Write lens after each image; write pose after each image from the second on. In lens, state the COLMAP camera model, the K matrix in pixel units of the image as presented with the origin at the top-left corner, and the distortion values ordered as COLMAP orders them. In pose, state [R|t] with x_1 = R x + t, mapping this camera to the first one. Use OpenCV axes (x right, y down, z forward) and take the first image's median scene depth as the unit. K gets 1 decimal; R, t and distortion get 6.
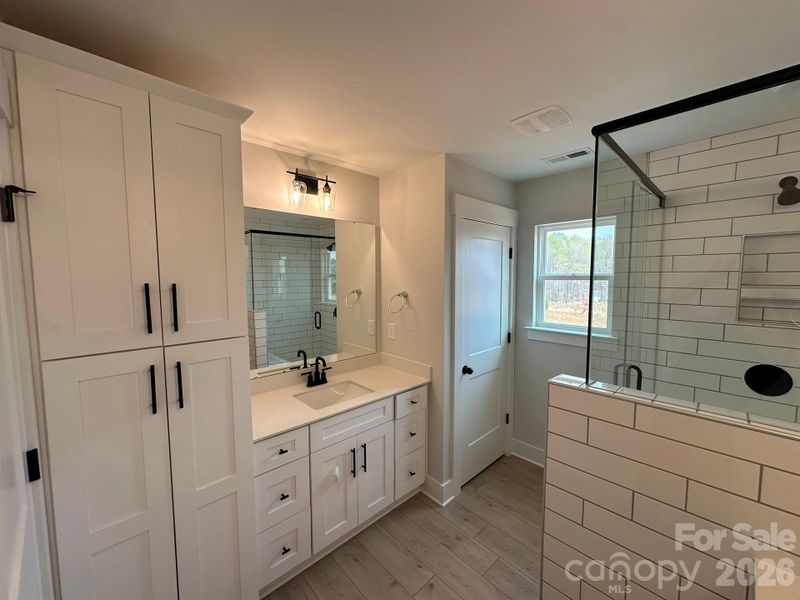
lens RADIAL K [[317.0, 0, 400.0], [0, 317.0, 300.0], [0, 0, 1]] dist [-0.048697, 0.023704]
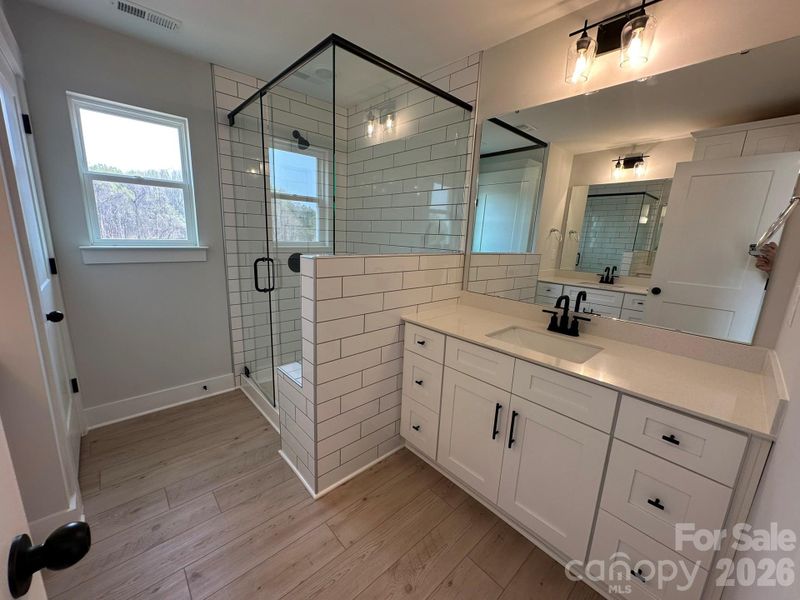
lens RADIAL K [[317.0, 0, 400.0], [0, 317.0, 300.0], [0, 0, 1]] dist [-0.048697, 0.023704]
pose [[0.008932, -0.205312, 0.978656, -0.339565], [0.030148, 0.978305, 0.204963, 0.097871], [-0.999506, 0.027674, 0.014927, 0.337578]]
